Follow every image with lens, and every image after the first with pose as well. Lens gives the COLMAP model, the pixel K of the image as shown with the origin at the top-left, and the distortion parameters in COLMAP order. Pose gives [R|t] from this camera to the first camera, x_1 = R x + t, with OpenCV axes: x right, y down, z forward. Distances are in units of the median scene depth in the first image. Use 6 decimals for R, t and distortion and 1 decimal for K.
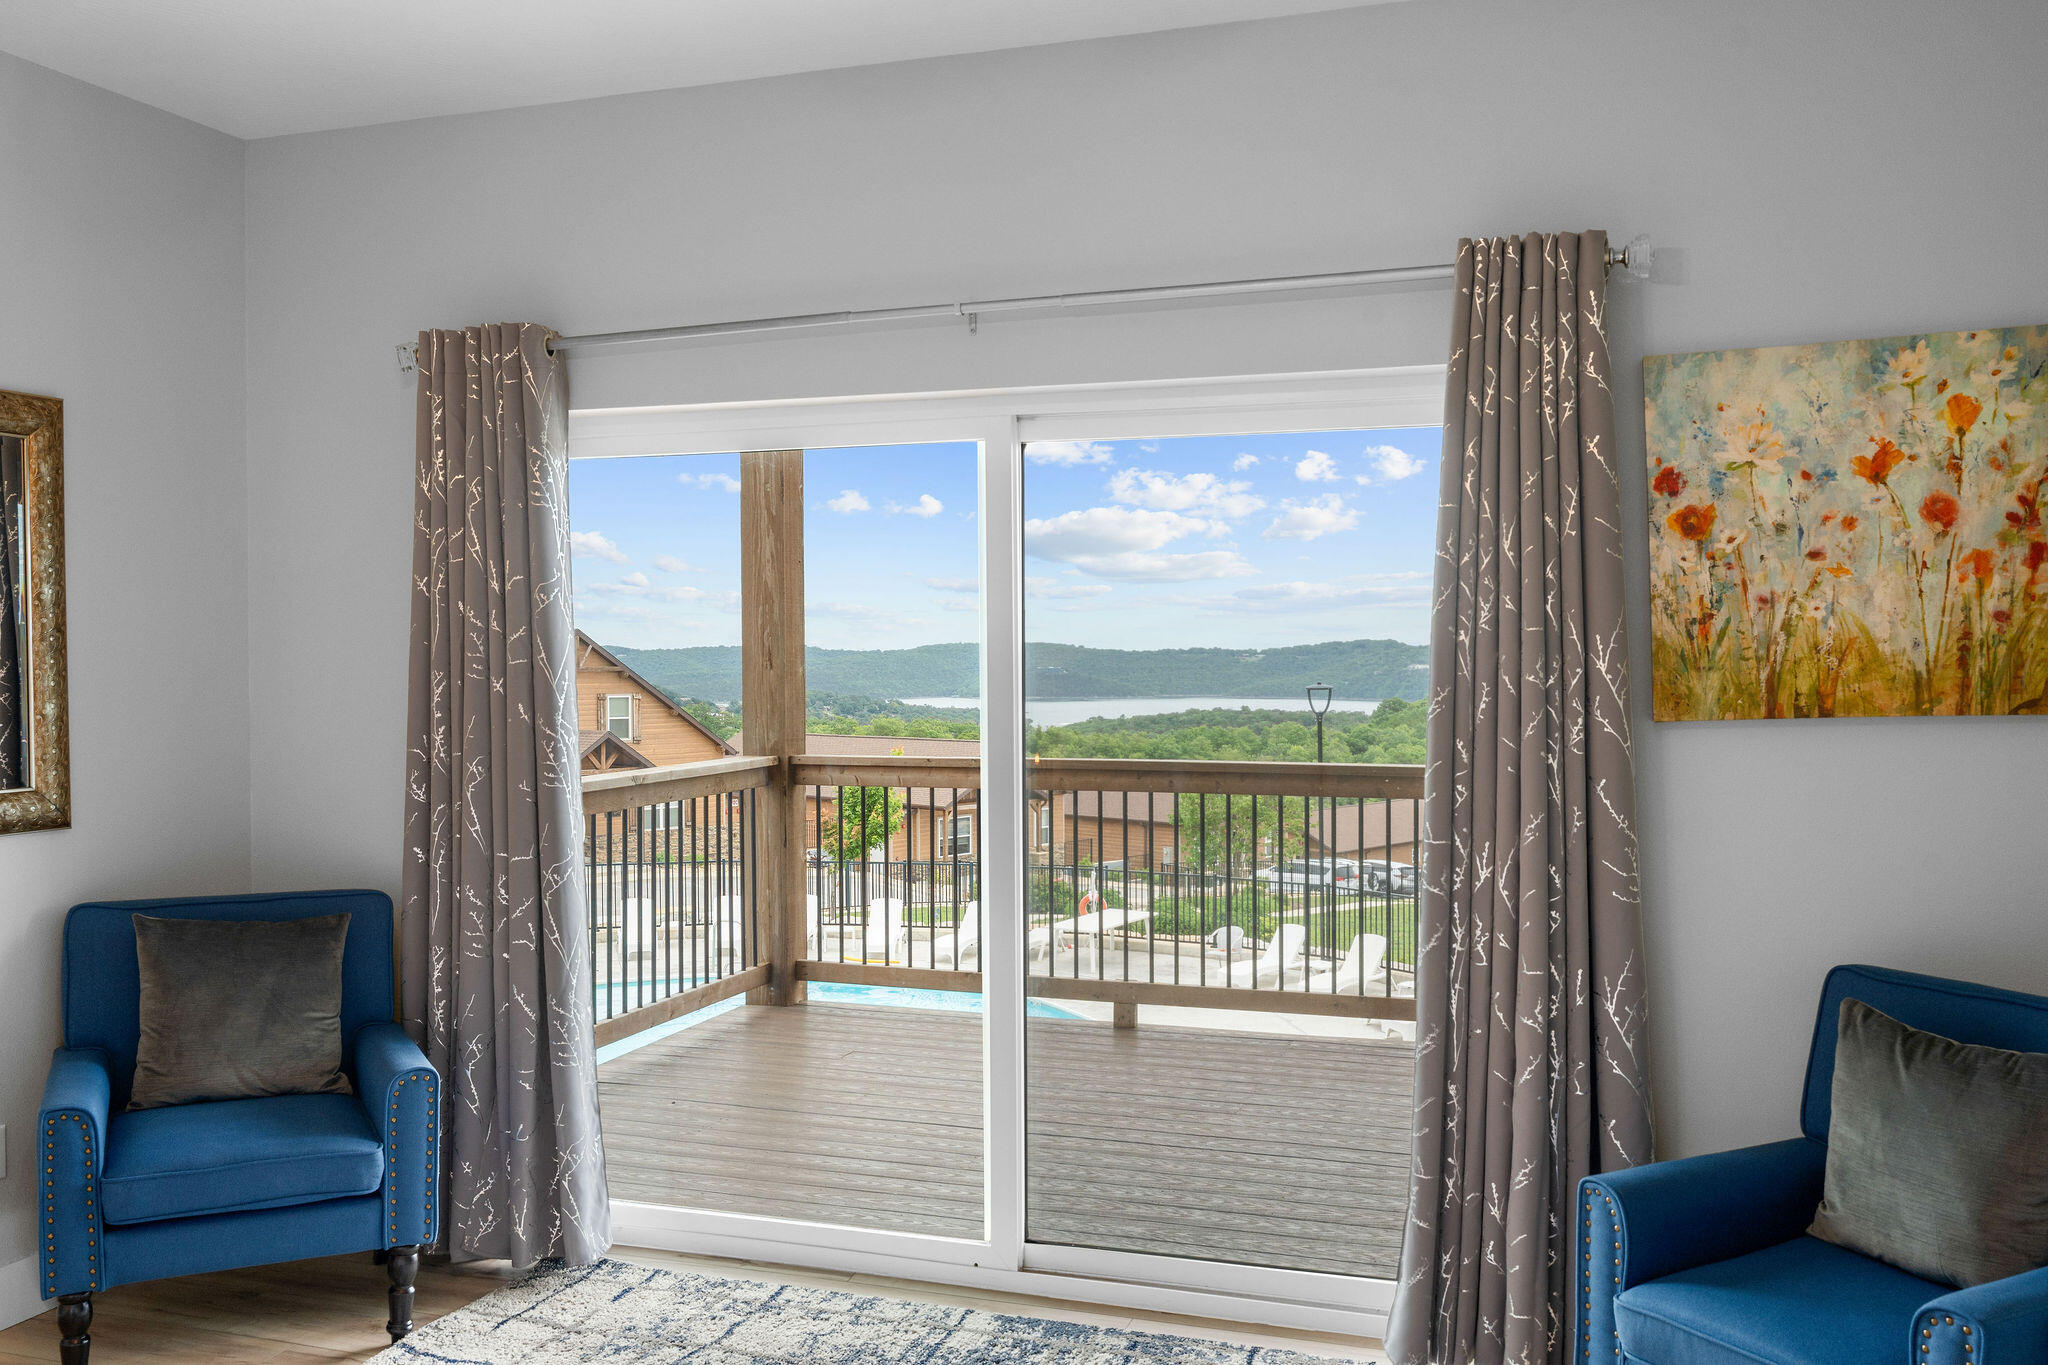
lens RADIAL K [[1750.9, 0, 1018.3], [0, 1750.9, 687.2], [0, 0, 1]] dist [0.002073, -0.007967]
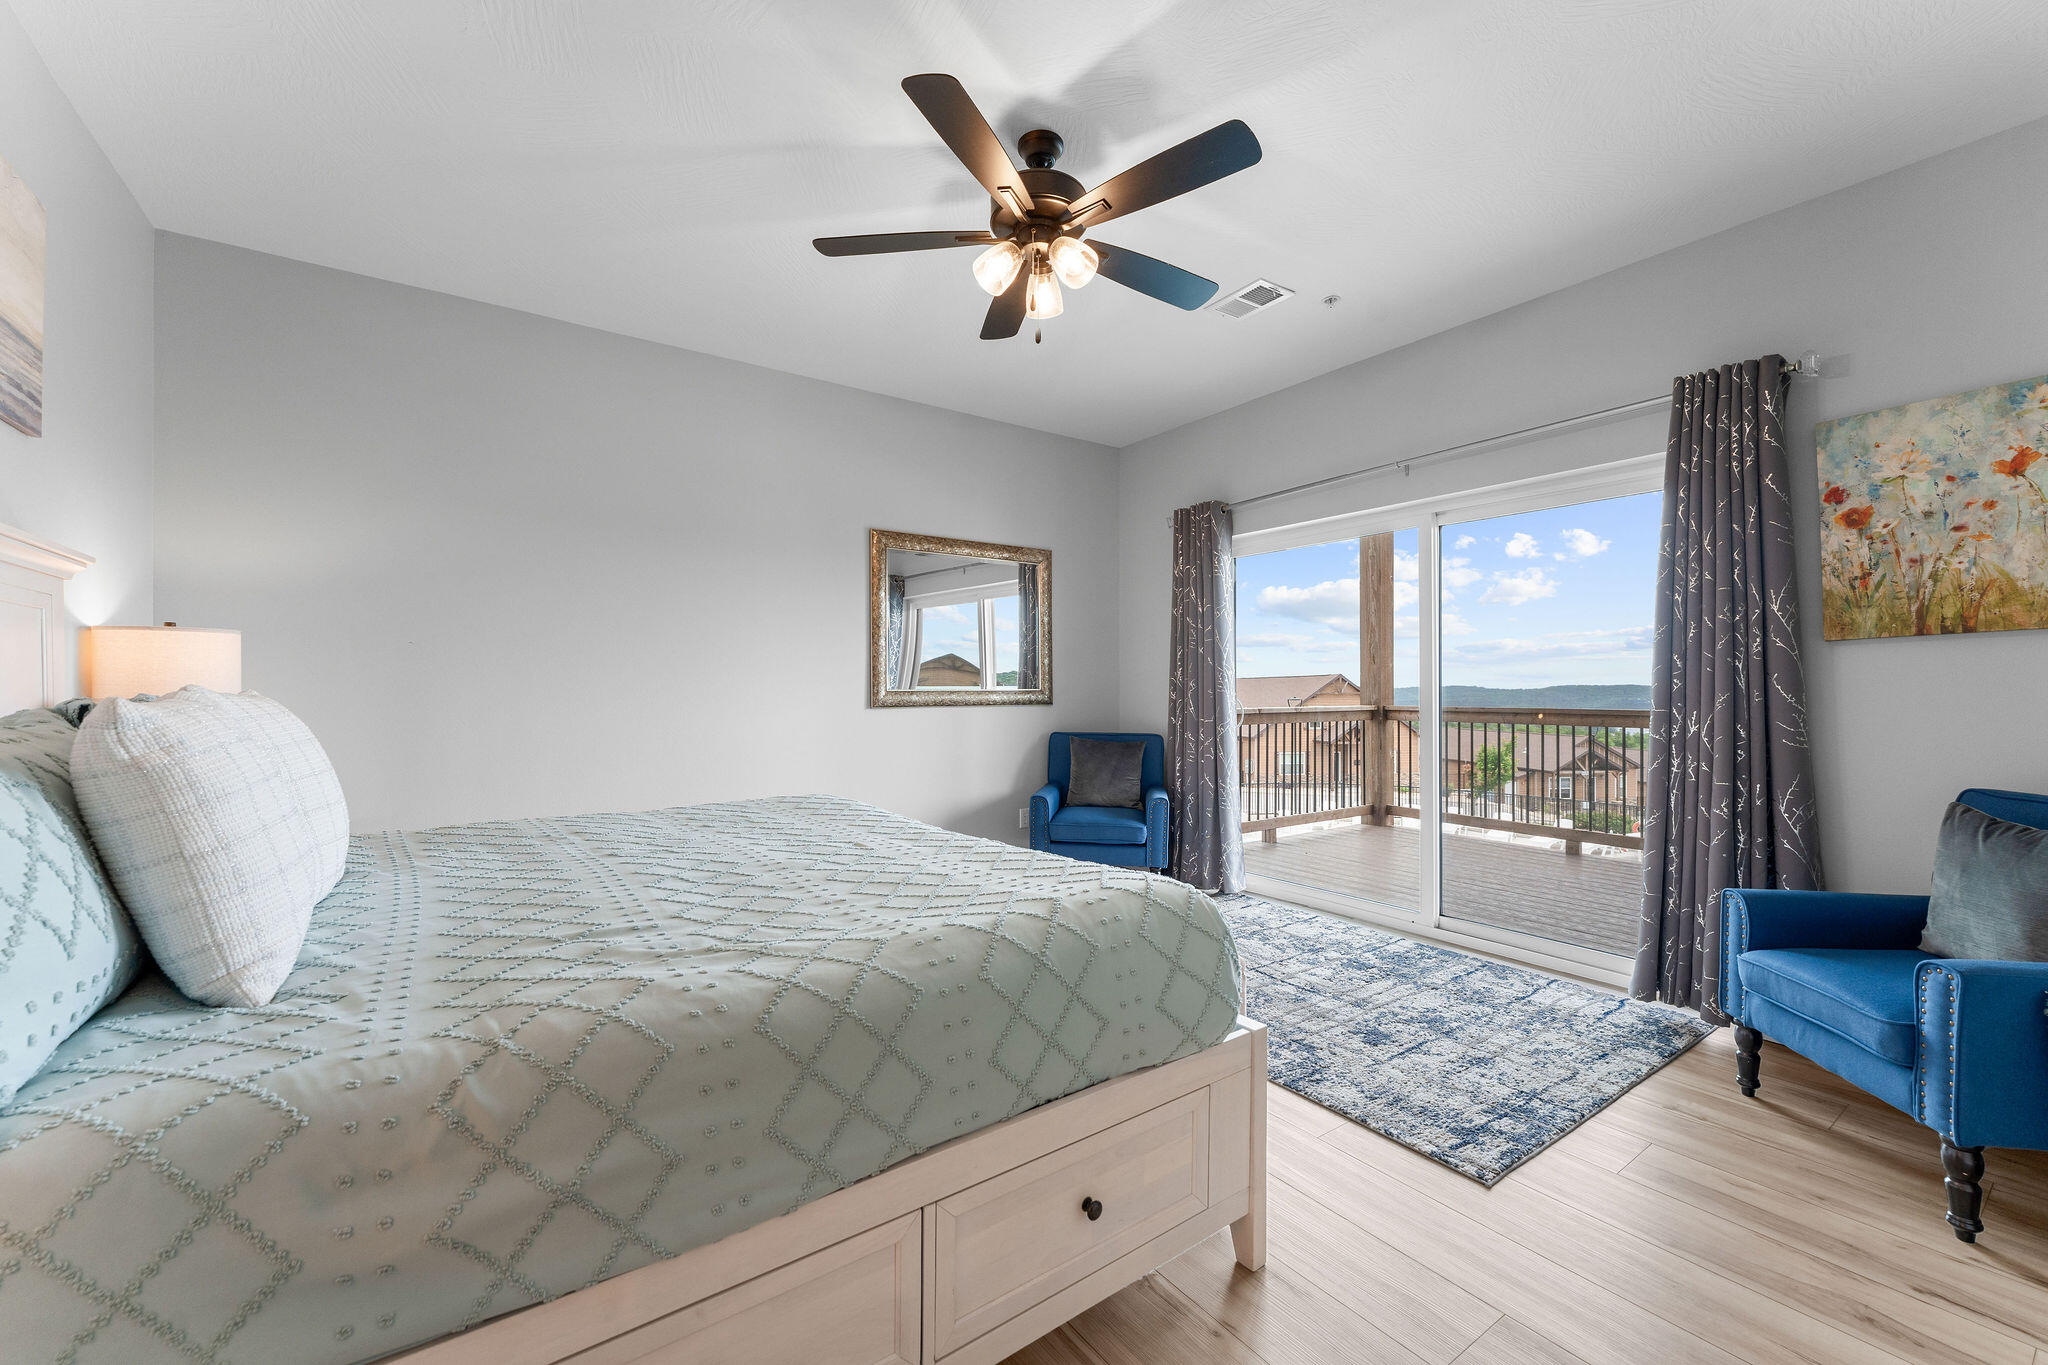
lens RADIAL K [[810.9, 0, 1017.1], [0, 810.9, 691.1], [0, 0, 1]] dist [0.000517, -0.000517]
pose [[0.805295, 0.004738, -0.592856, 0.181889], [-0.013883, 0.999845, -0.010867, 0.078038], [0.592712, 0.016982, 0.805235, -0.068249]]
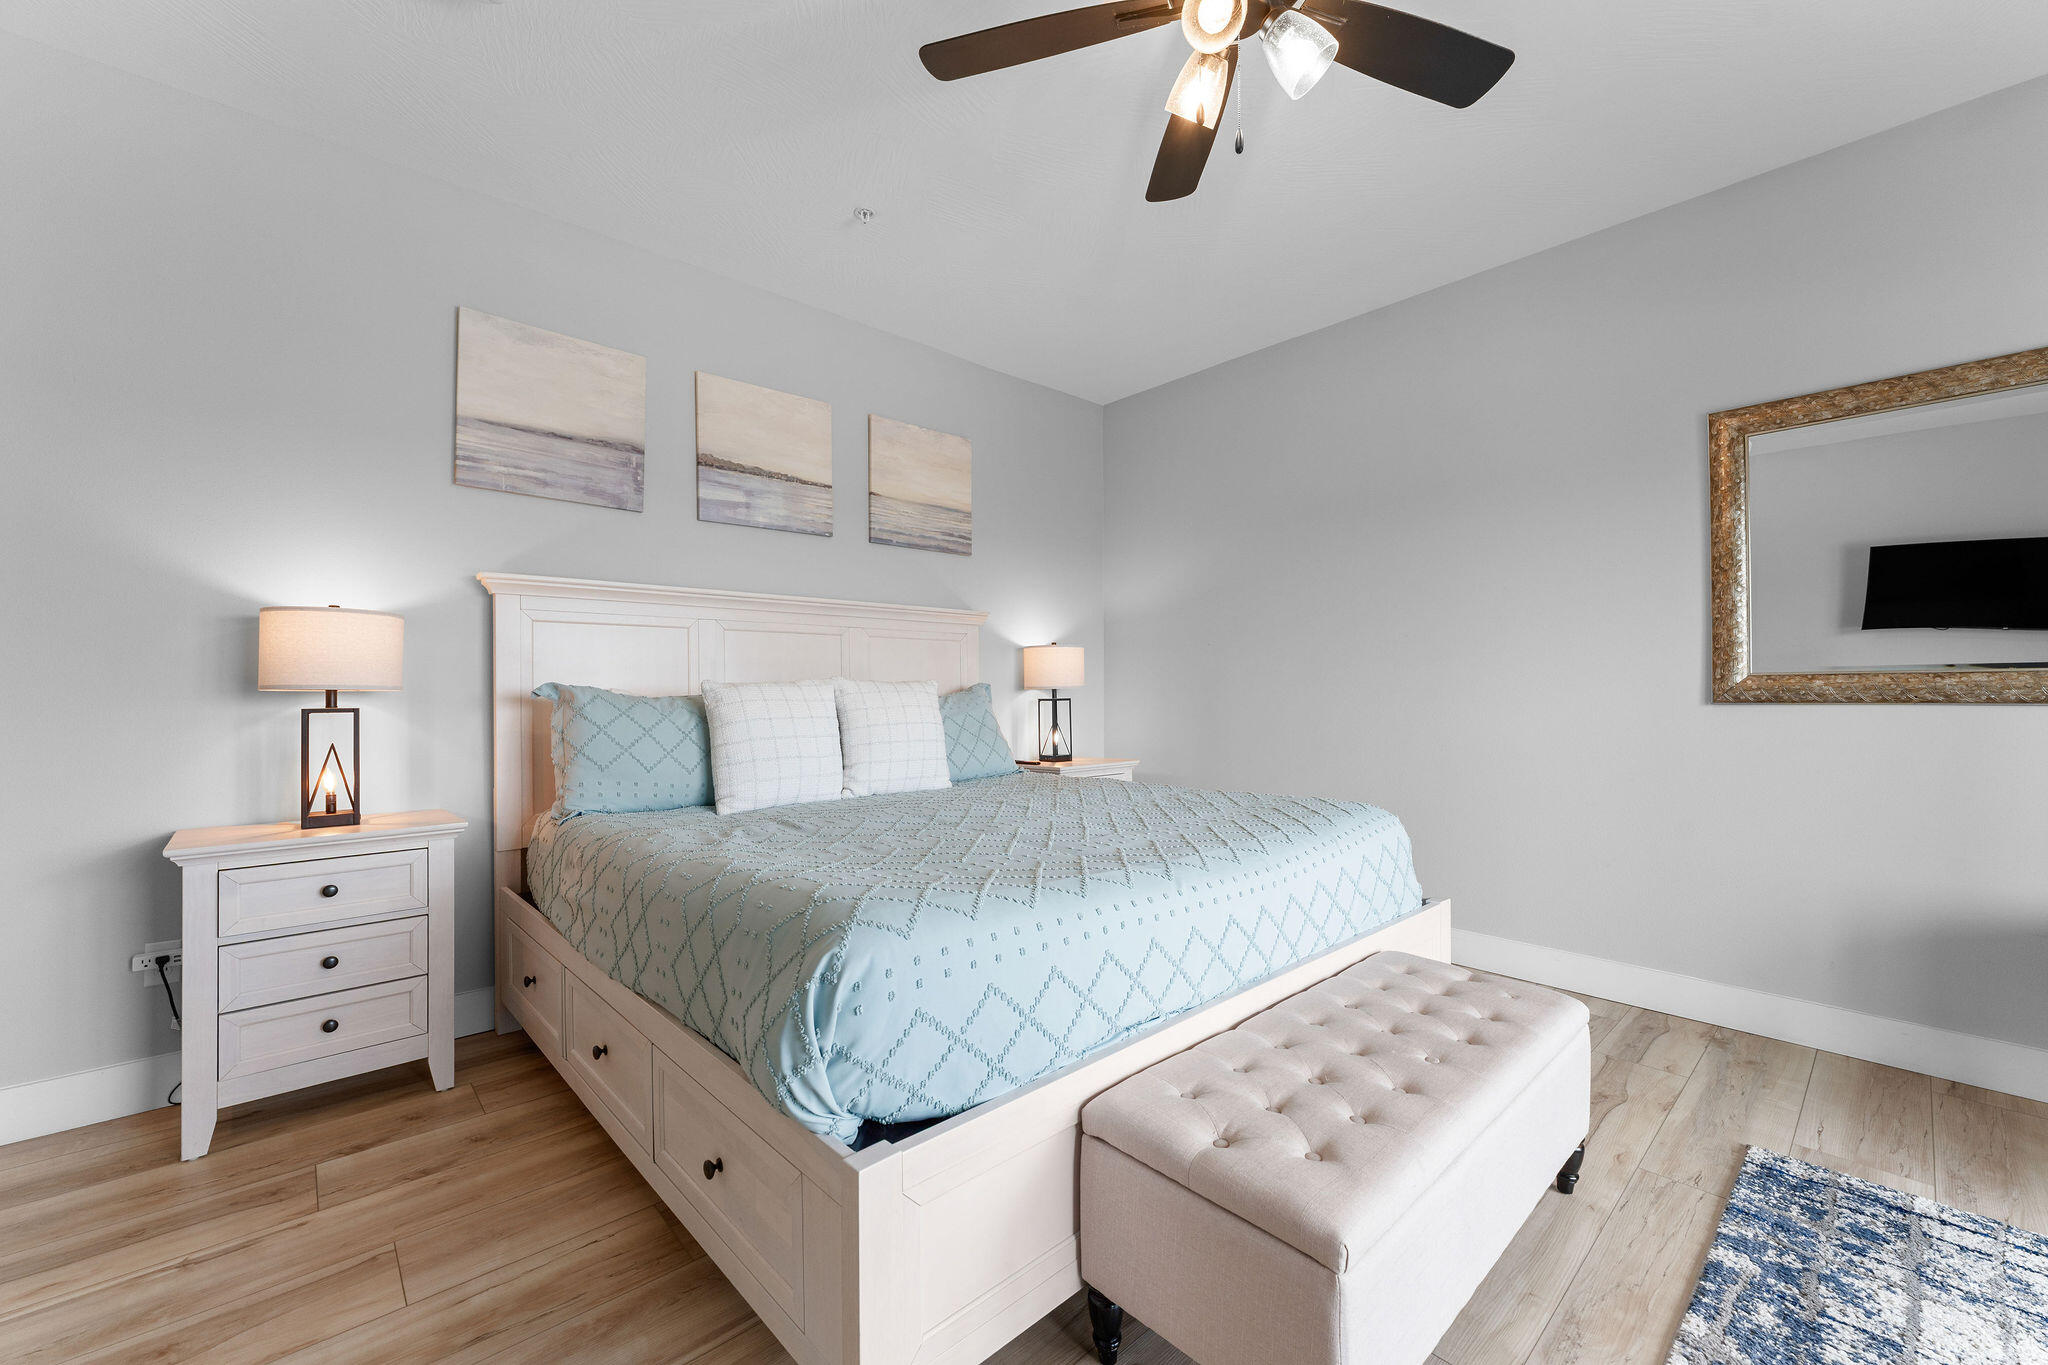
lens RADIAL K [[810.9, 0, 986.6], [0, 810.9, 686.4], [0, 0, 1]] dist [0.000517, -0.000517]
pose [[-0.485415, -0.002738, -0.874280, 0.271638], [-0.008517, 0.999962, 0.001597, 0.084286], [0.874242, 0.008221, -0.485420, 0.525308]]
